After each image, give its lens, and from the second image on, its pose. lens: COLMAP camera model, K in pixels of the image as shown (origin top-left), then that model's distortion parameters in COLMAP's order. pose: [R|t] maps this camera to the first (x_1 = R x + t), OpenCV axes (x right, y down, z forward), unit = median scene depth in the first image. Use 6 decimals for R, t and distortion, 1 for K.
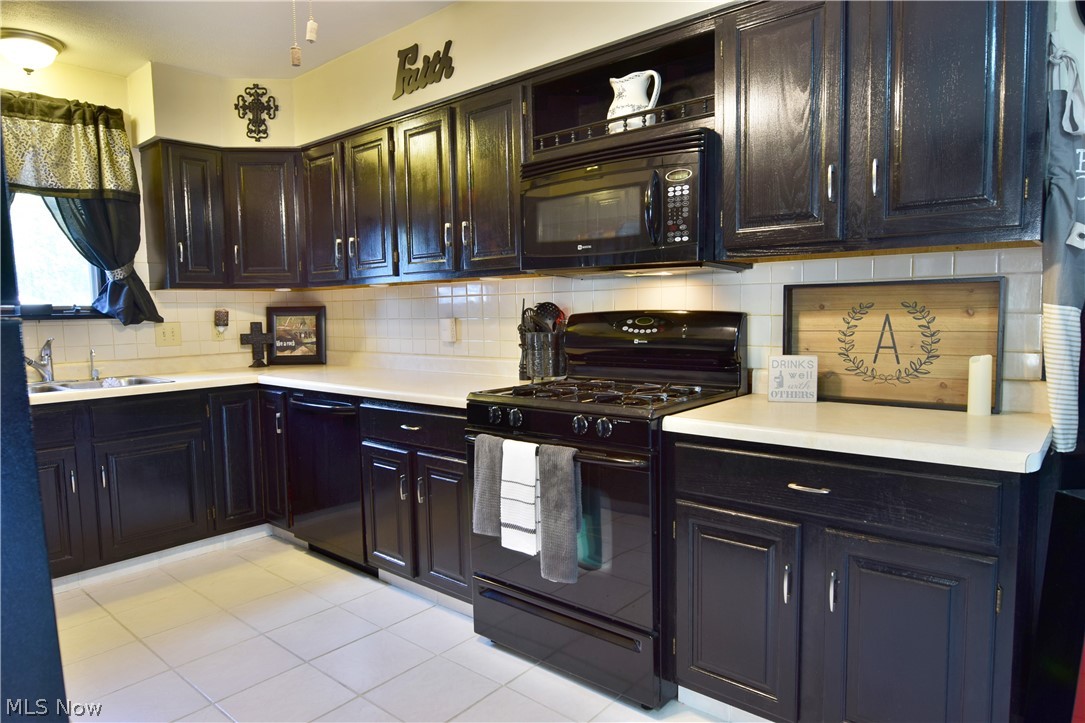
lens RADIAL K [[662.9, 0, 545.8], [0, 662.9, 363.7], [0, 0, 1]] dist [-0.009186, -0.005933]
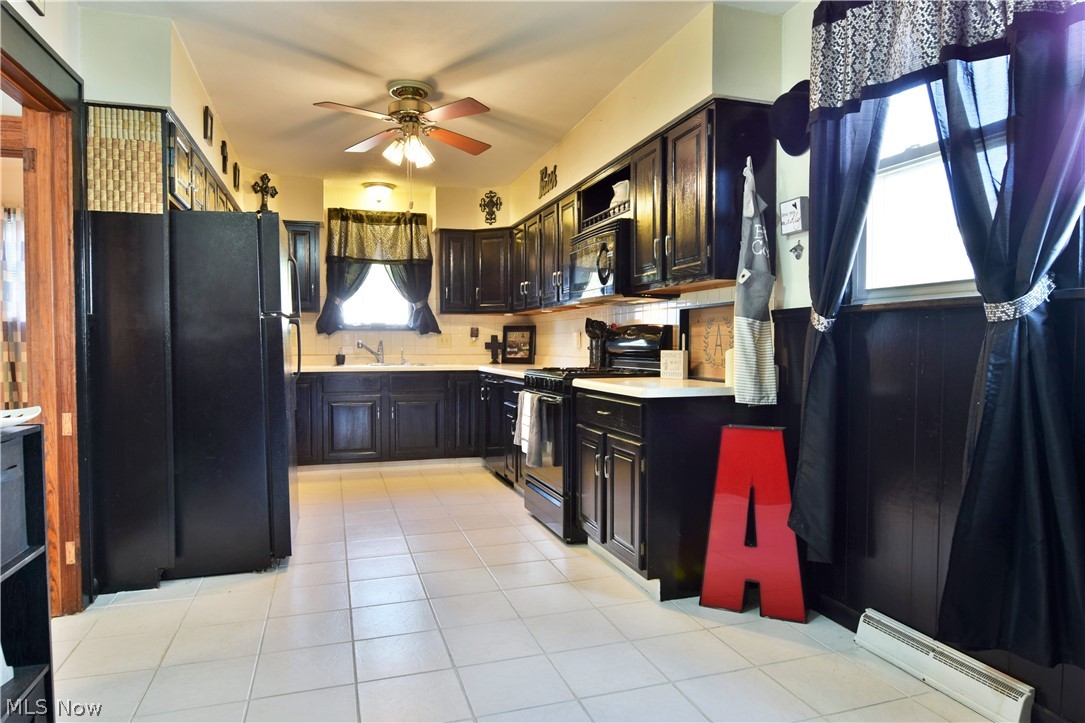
lens RADIAL K [[662.9, 0, 545.8], [0, 662.9, 363.7], [0, 0, 1]] dist [-0.009186, -0.005933]
pose [[0.851756, 0.034678, -0.522789, 0.563027], [-0.059026, 0.997806, -0.029981, 0.051363], [0.520603, 0.056395, 0.851934, -0.320432]]
